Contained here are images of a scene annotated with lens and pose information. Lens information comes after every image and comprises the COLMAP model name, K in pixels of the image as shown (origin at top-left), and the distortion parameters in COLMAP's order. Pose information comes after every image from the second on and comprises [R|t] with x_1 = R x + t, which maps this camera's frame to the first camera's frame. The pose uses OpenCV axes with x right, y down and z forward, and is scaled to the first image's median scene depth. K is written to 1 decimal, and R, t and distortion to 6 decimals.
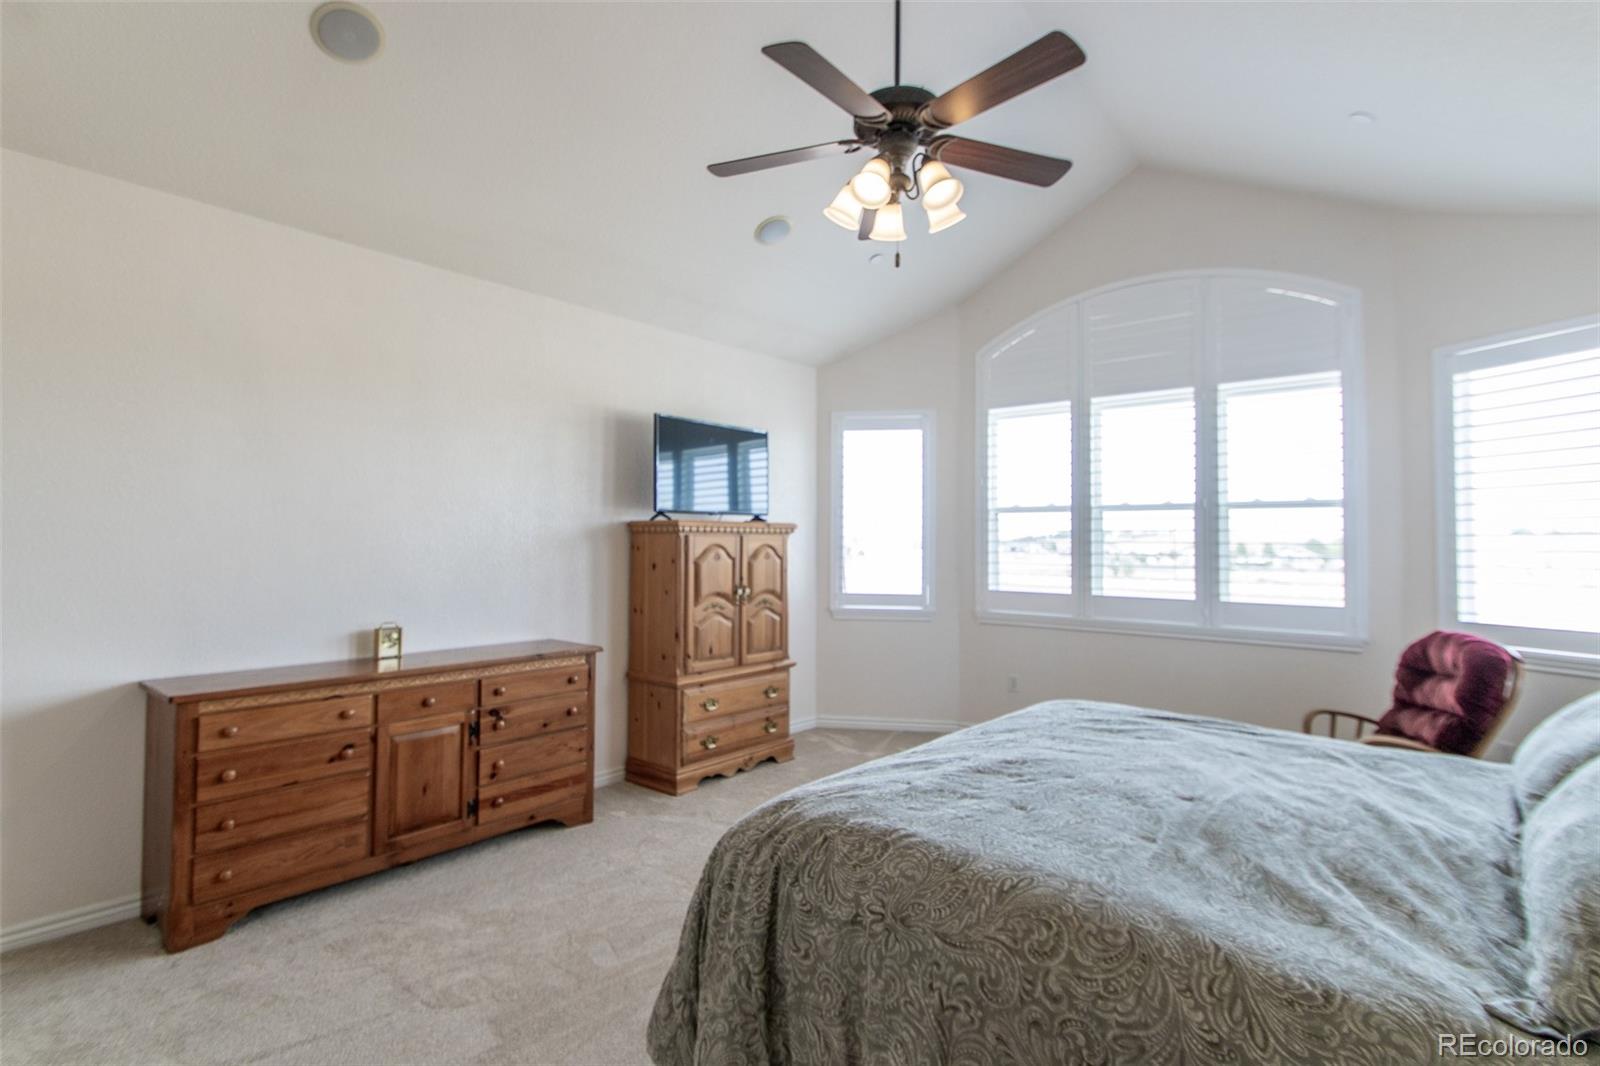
lens RADIAL K [[759.6, 0, 793.2], [0, 759.6, 521.2], [0, 0, 1]] dist [-0.002685, -0.001052]
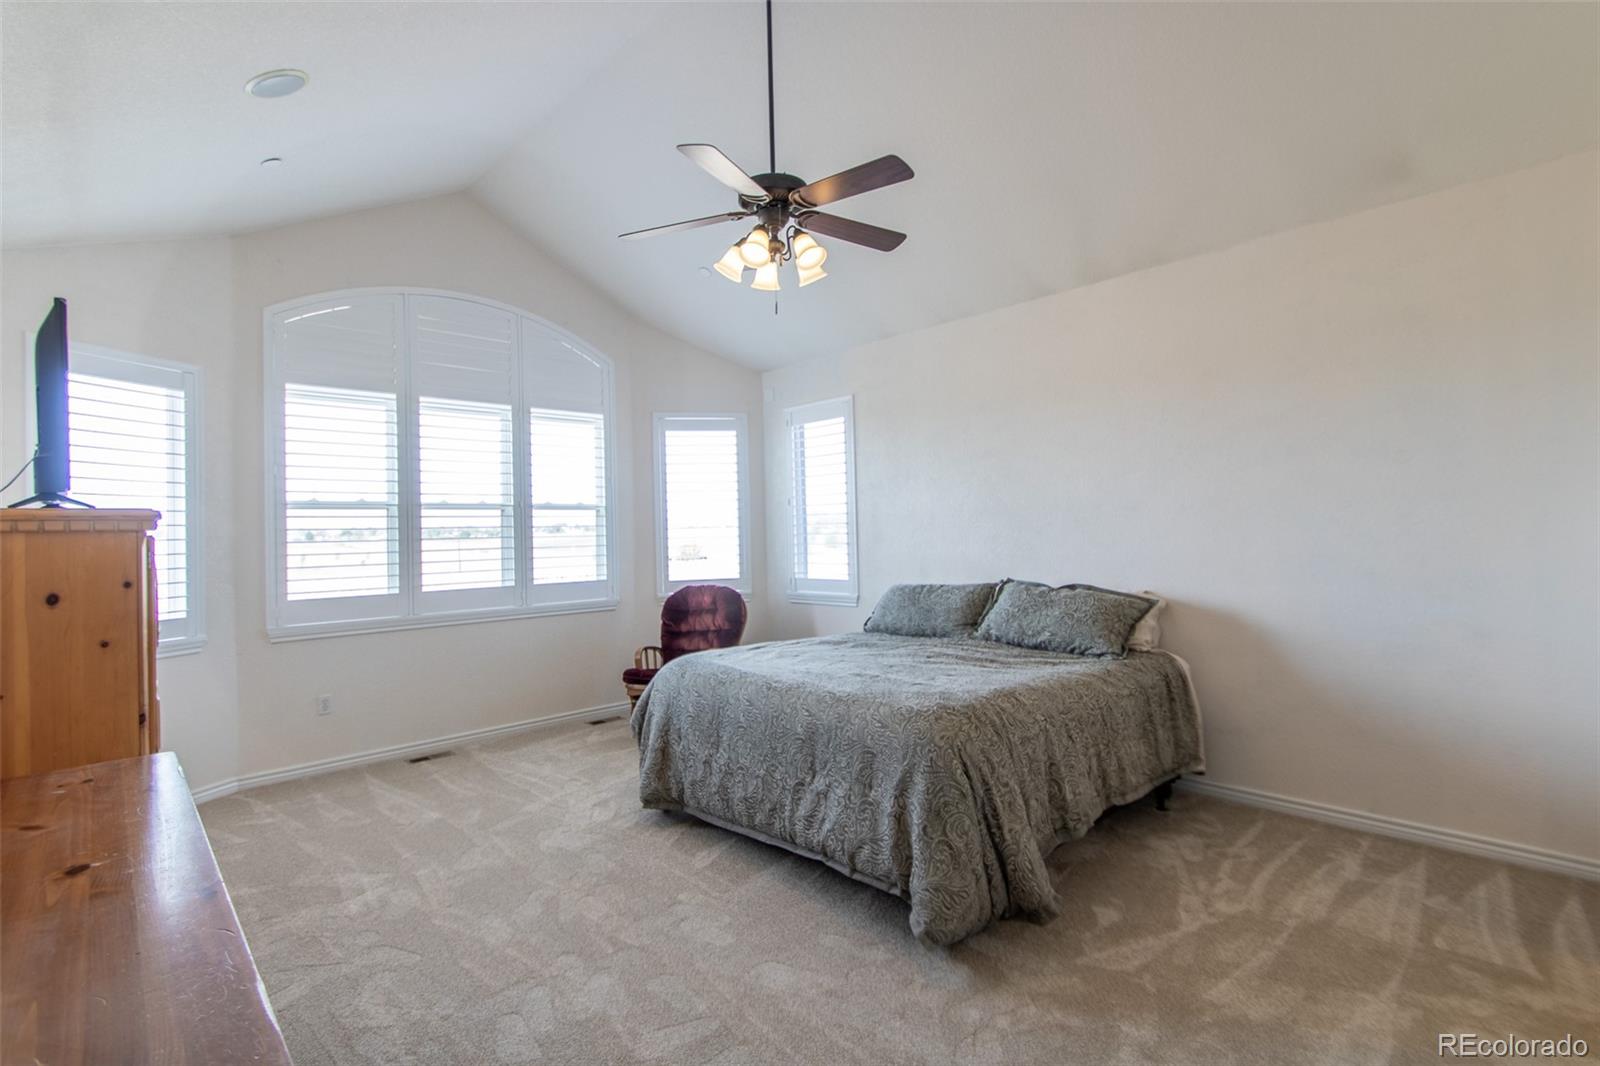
lens RADIAL K [[759.6, 0, 793.2], [0, 759.6, 521.2], [0, 0, 1]] dist [-0.002685, -0.001052]
pose [[0.129036, 0.005615, 0.991624, -0.620717], [-0.004350, 0.999978, -0.005097, 0.007219], [-0.991630, -0.003655, 0.129058, 0.441840]]
